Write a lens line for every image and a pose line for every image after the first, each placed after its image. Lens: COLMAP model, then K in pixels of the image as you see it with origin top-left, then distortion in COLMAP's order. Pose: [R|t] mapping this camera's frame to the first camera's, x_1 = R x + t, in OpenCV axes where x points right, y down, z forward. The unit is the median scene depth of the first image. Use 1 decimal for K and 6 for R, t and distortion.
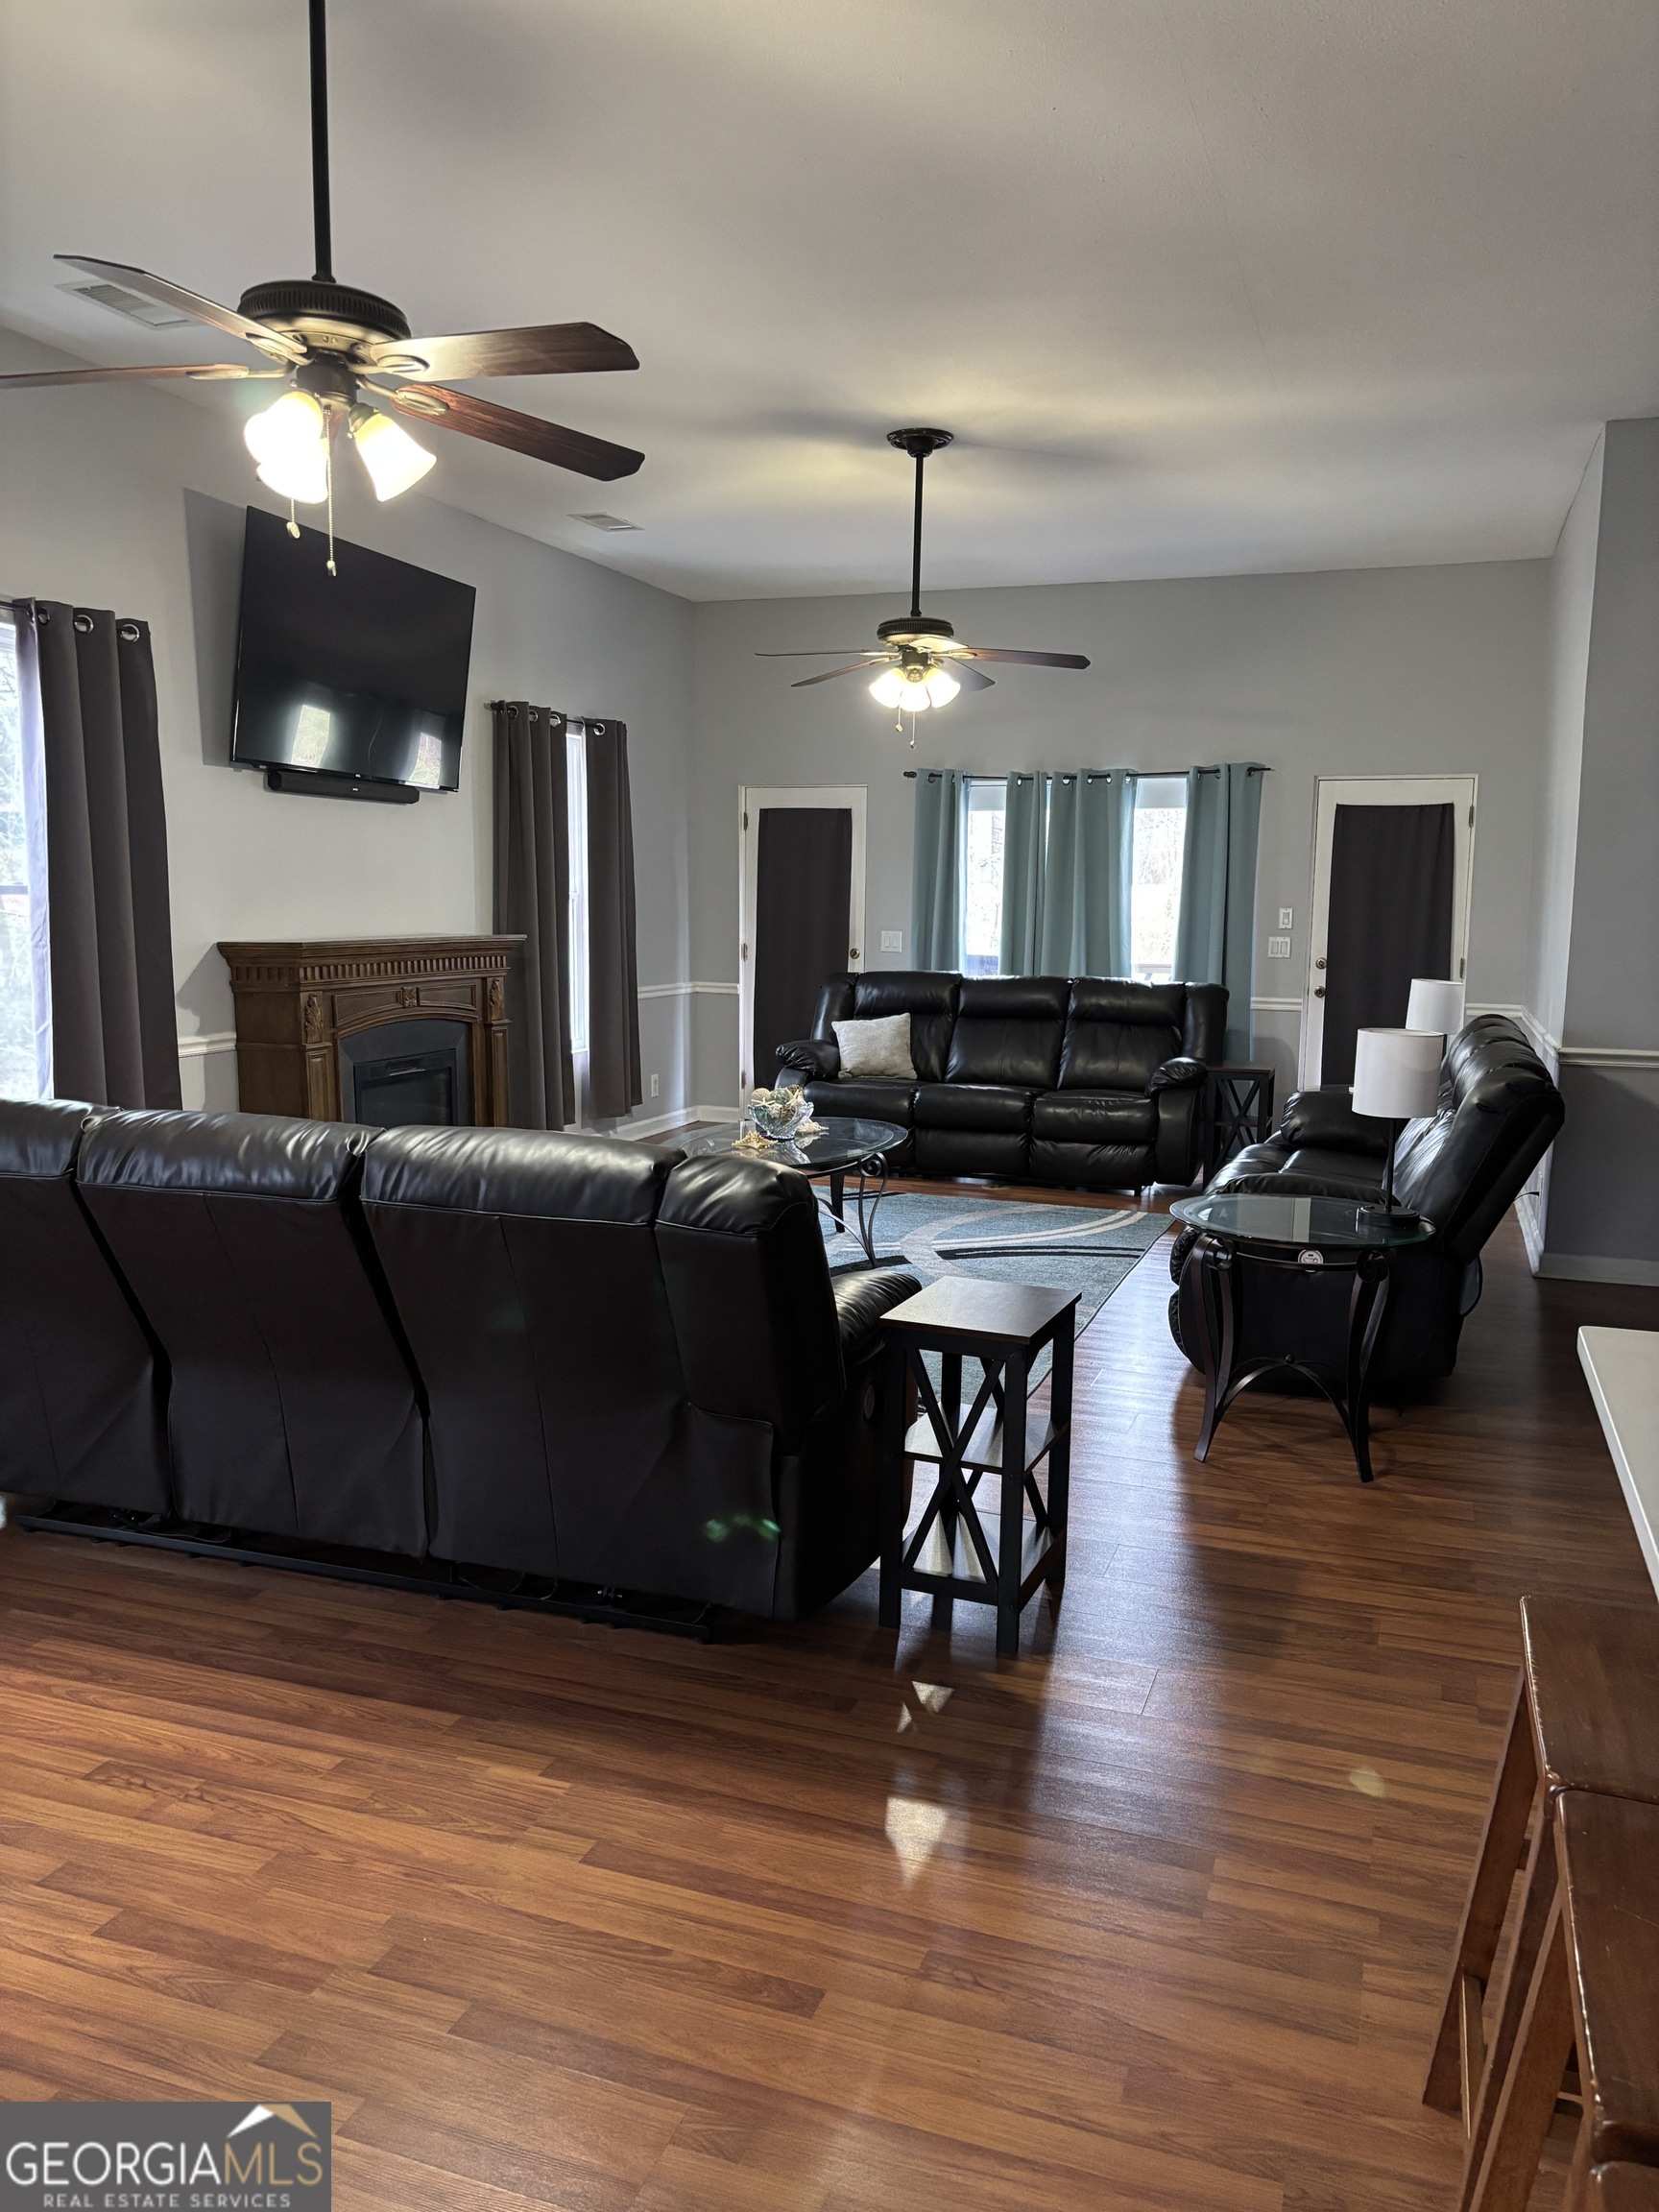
lens RADIAL K [[1669.7, 0, 829.5], [0, 1669.7, 1106.0], [0, 0, 1]] dist [0.040296, -0.031311]
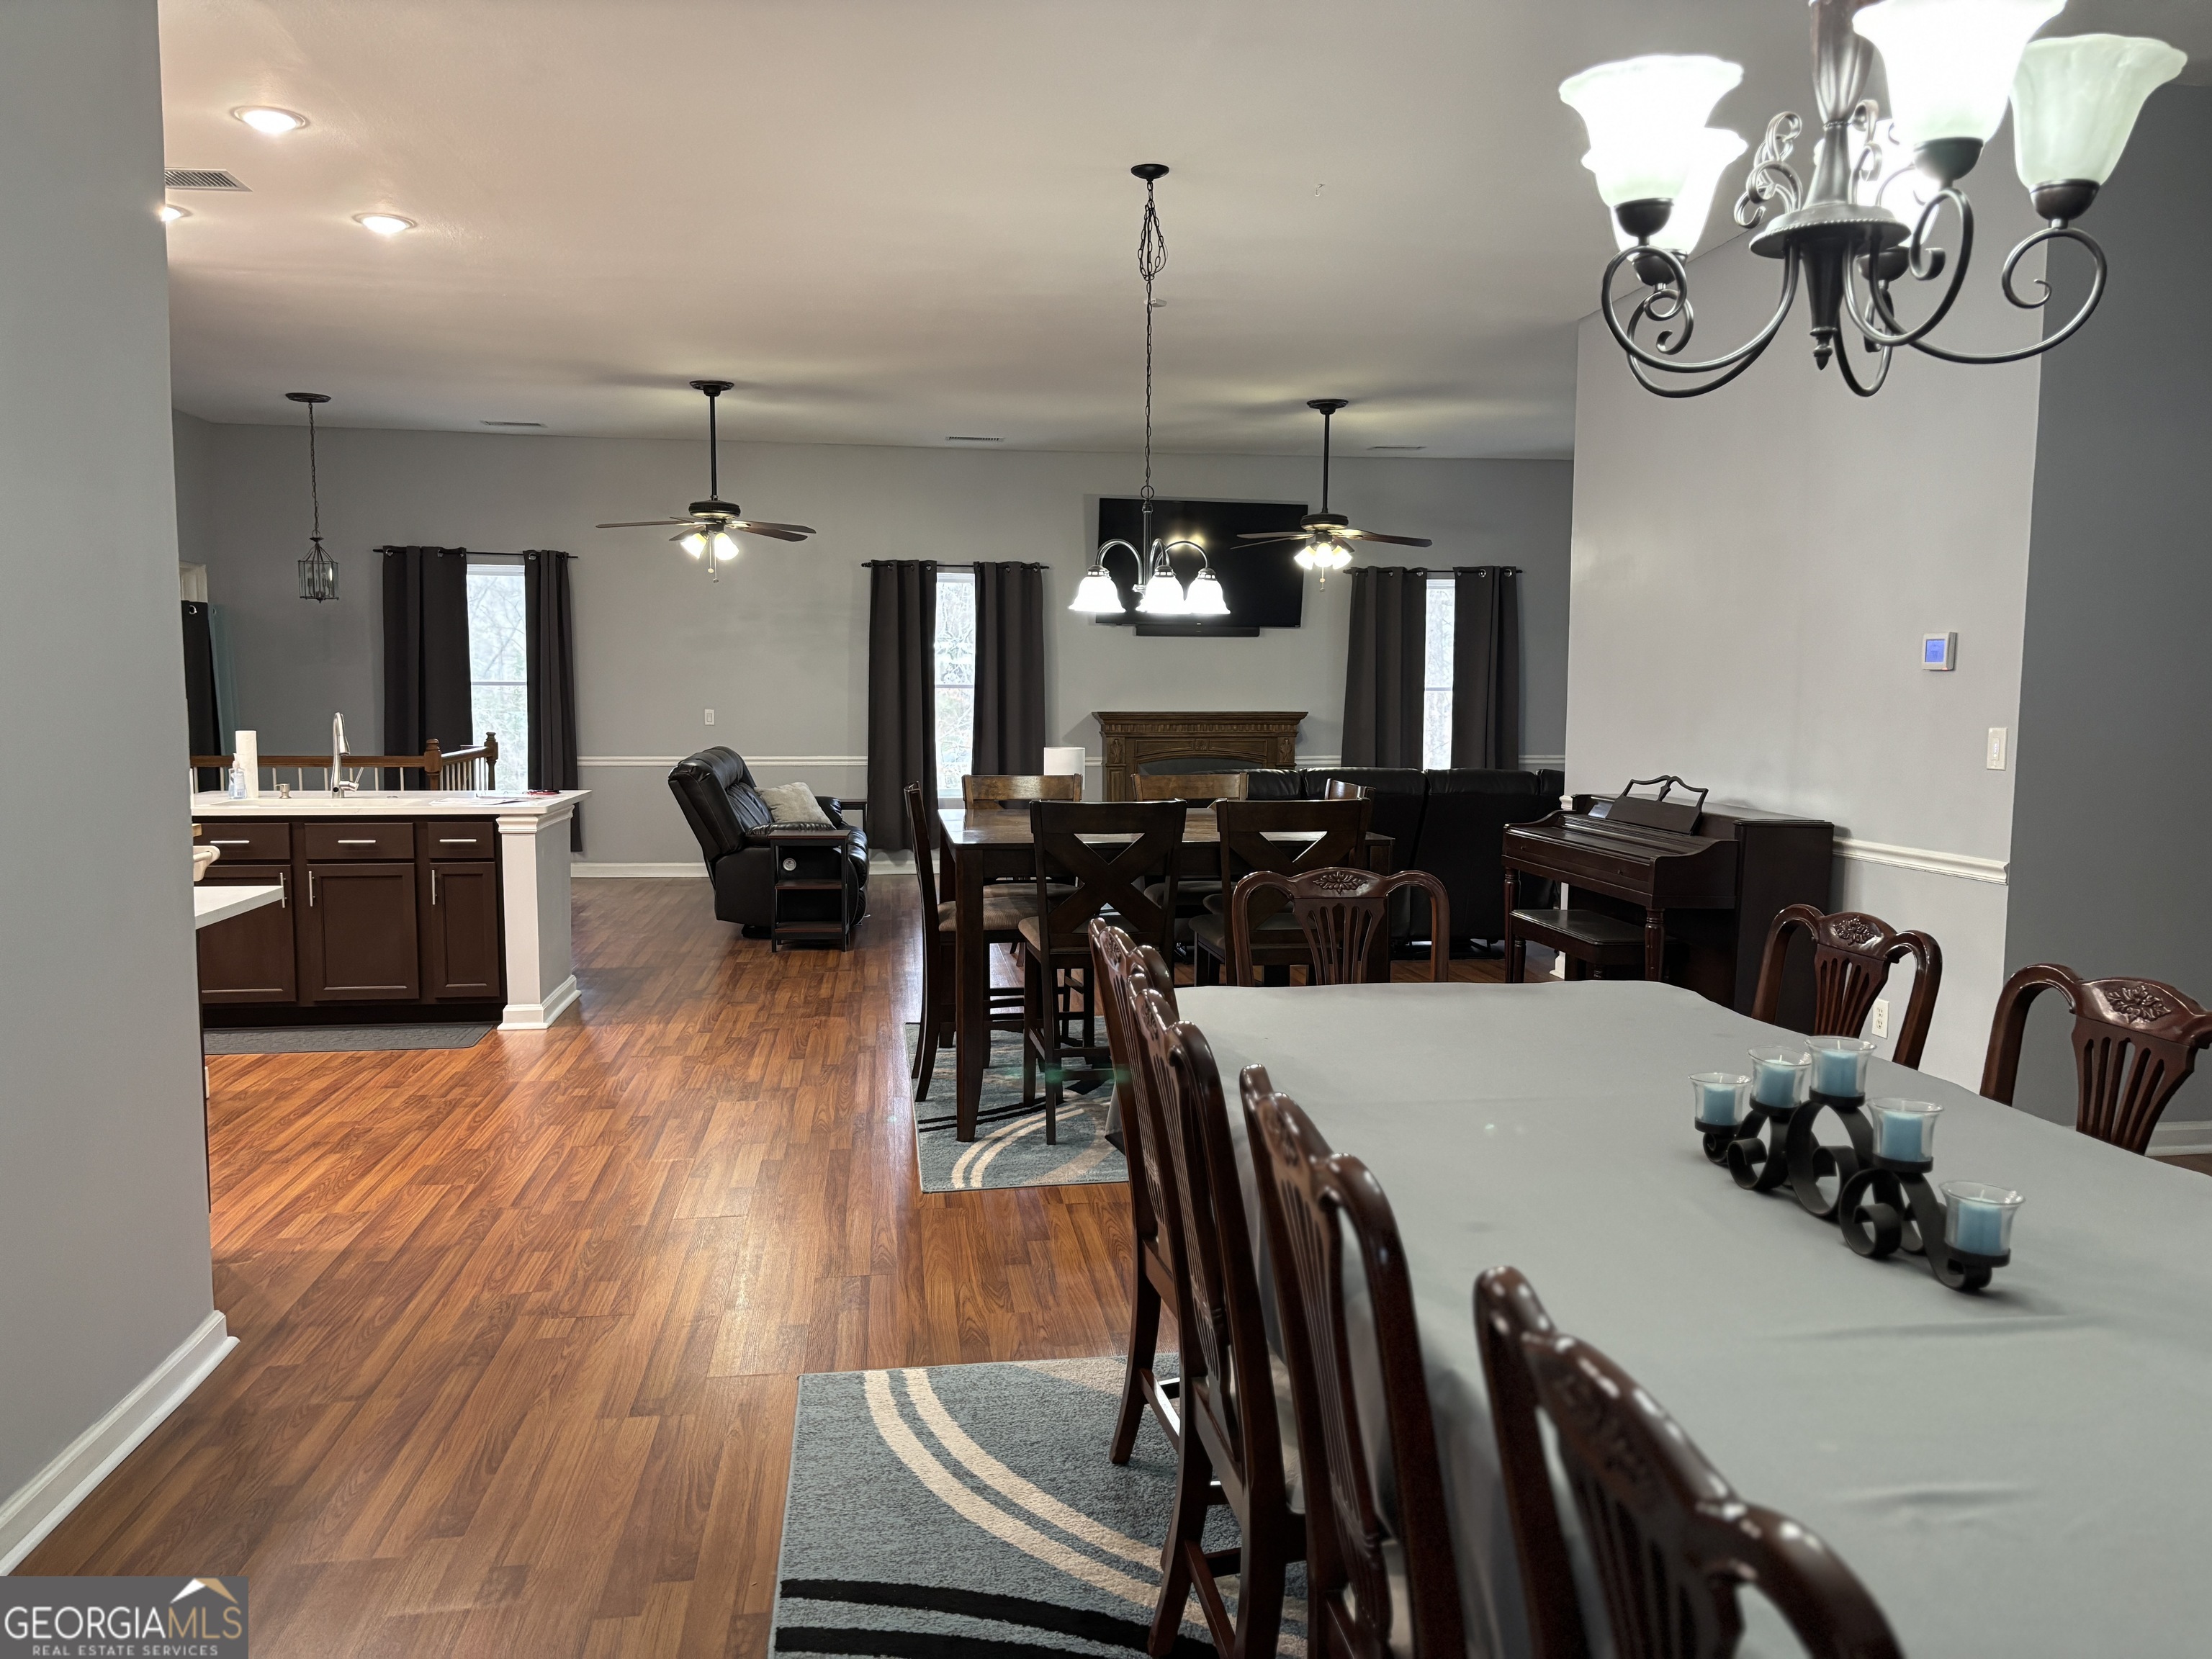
lens RADIAL K [[1683.3, 0, 1108.8], [0, 1683.3, 817.3], [0, 0, 1]] dist [0.104683, -0.174235]
pose [[0.459193, 0.059468, -0.886344, 1.021087], [-0.113157, 0.993545, 0.008037, 0.007236], [0.881100, 0.096605, 0.462958, 0.065666]]
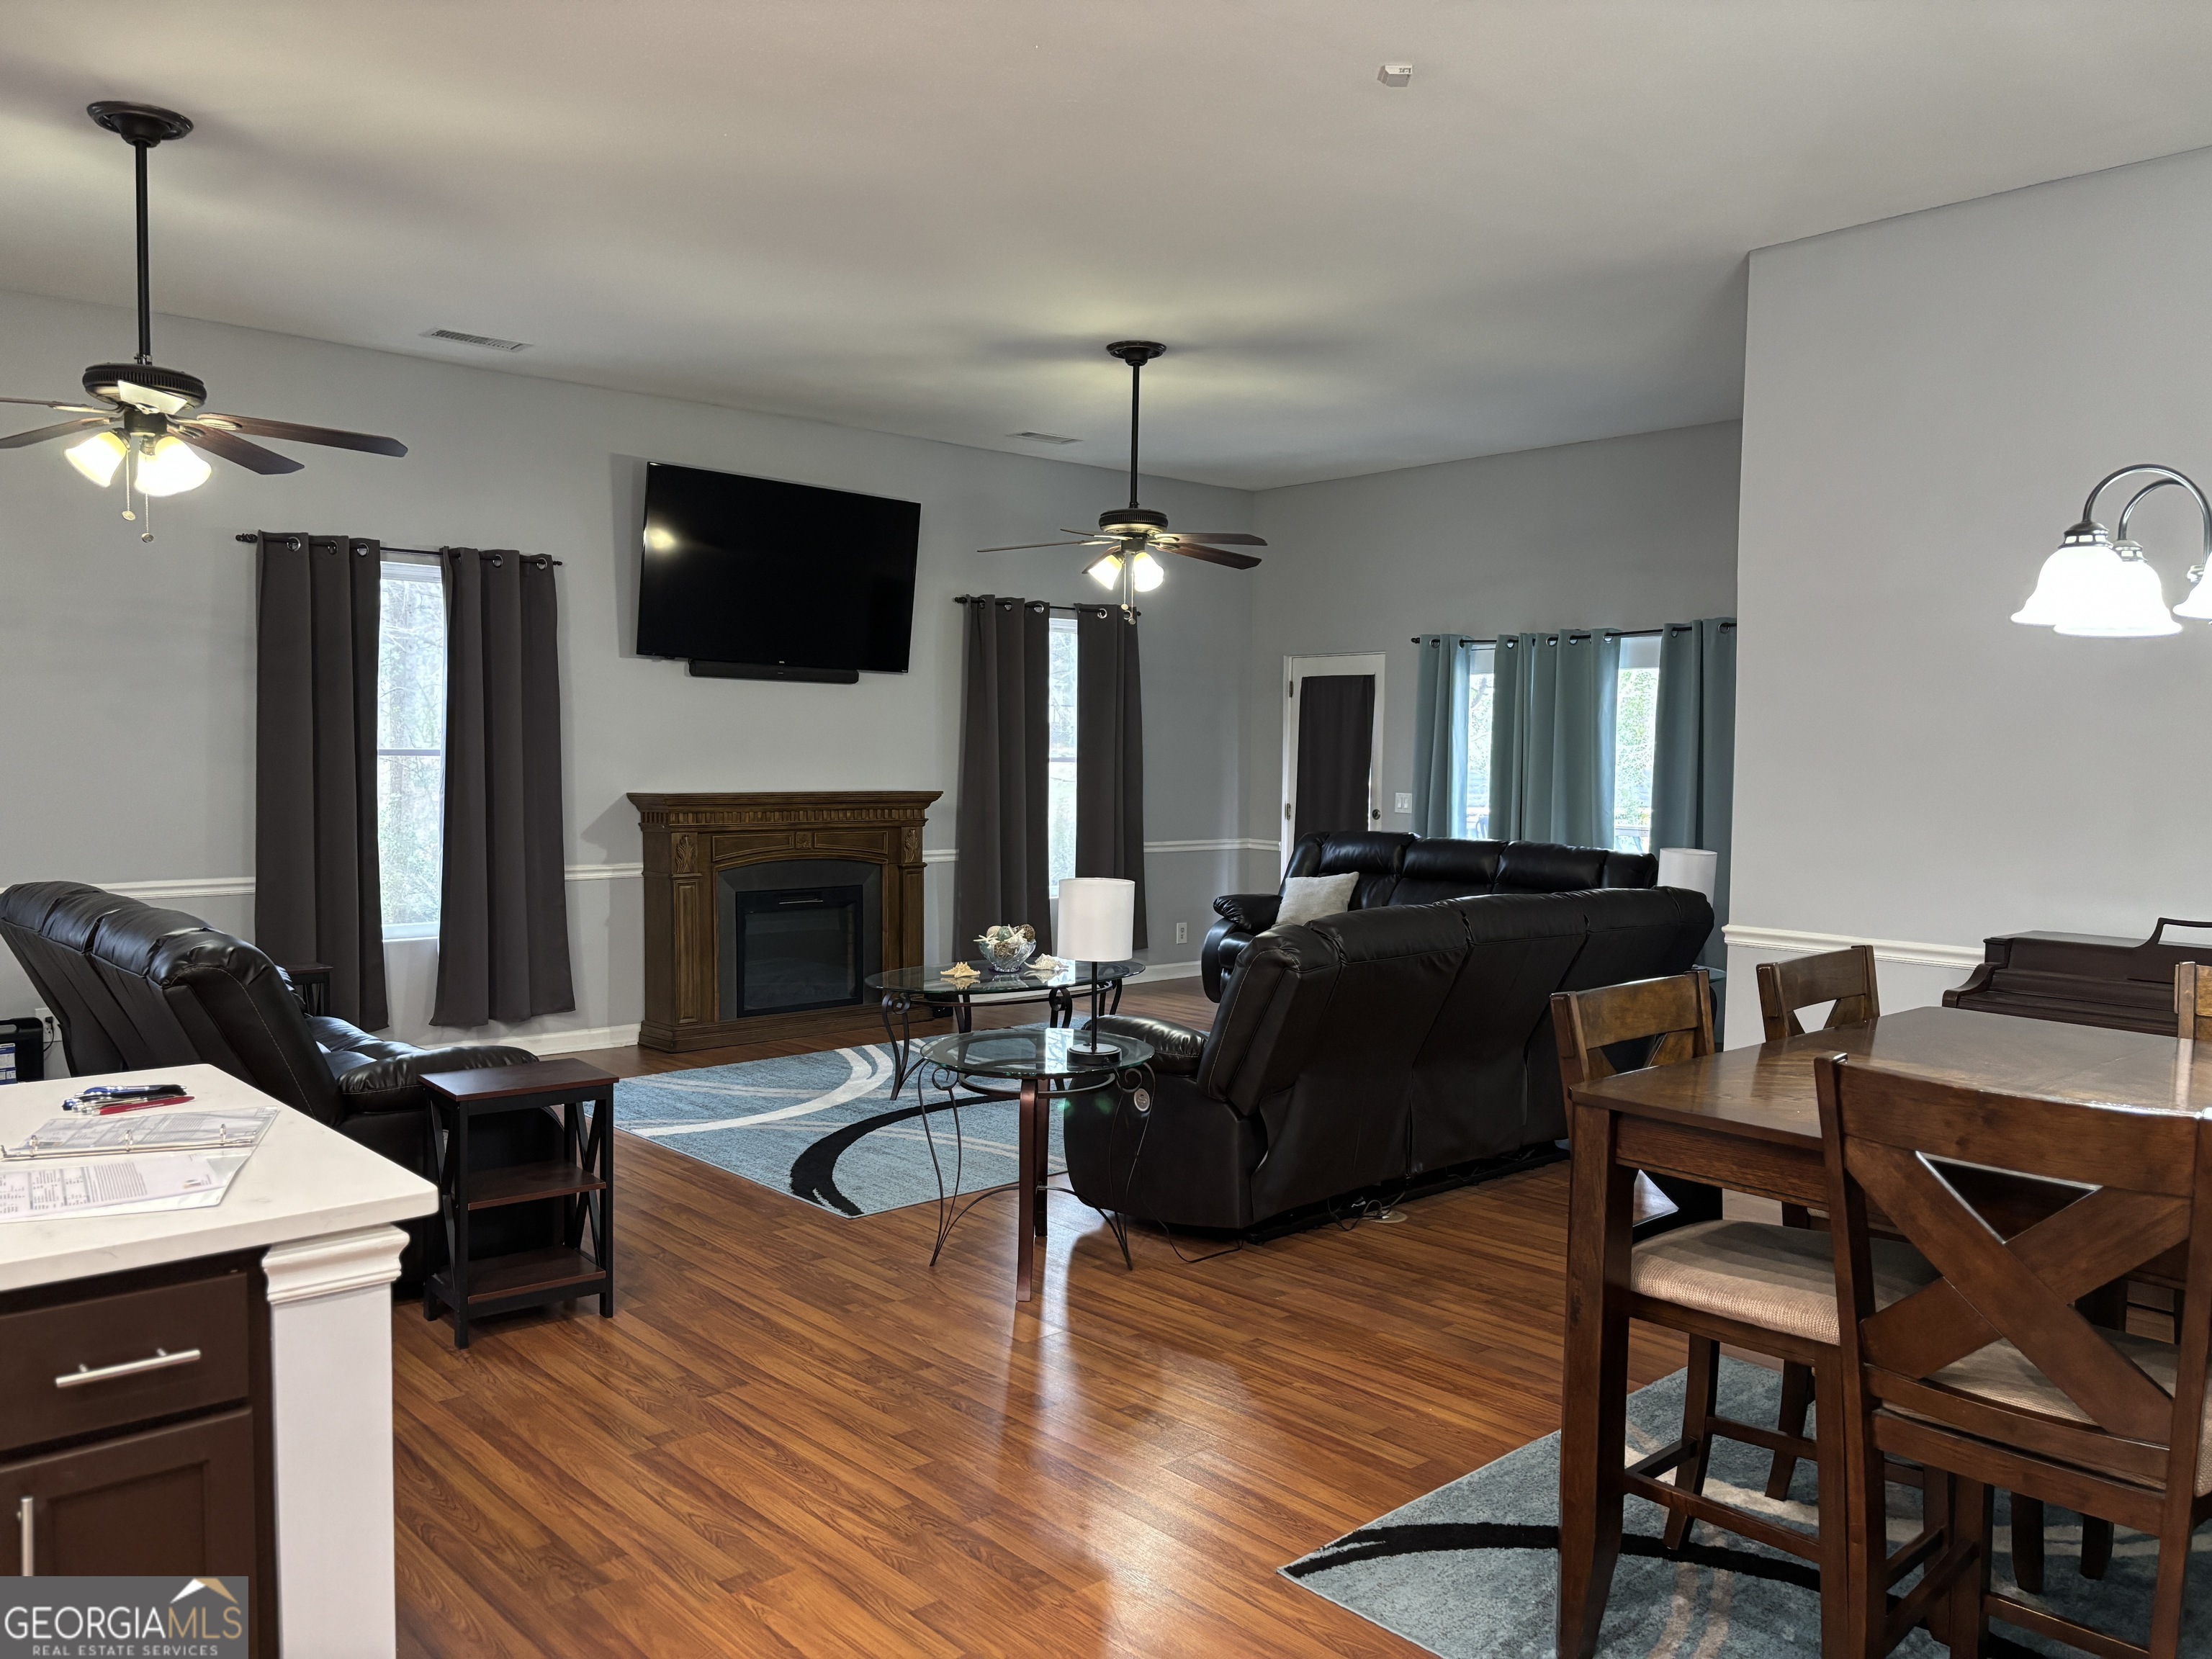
lens RADIAL K [[1669.7, 0, 1106.0], [0, 1669.7, 829.5], [0, 0, 1]] dist [0.040296, -0.031311]
pose [[0.877142, 0.021662, -0.479742, 0.410398], [-0.062080, 0.995715, -0.068545, -0.002434], [0.476201, 0.089906, 0.874728, 0.032756]]
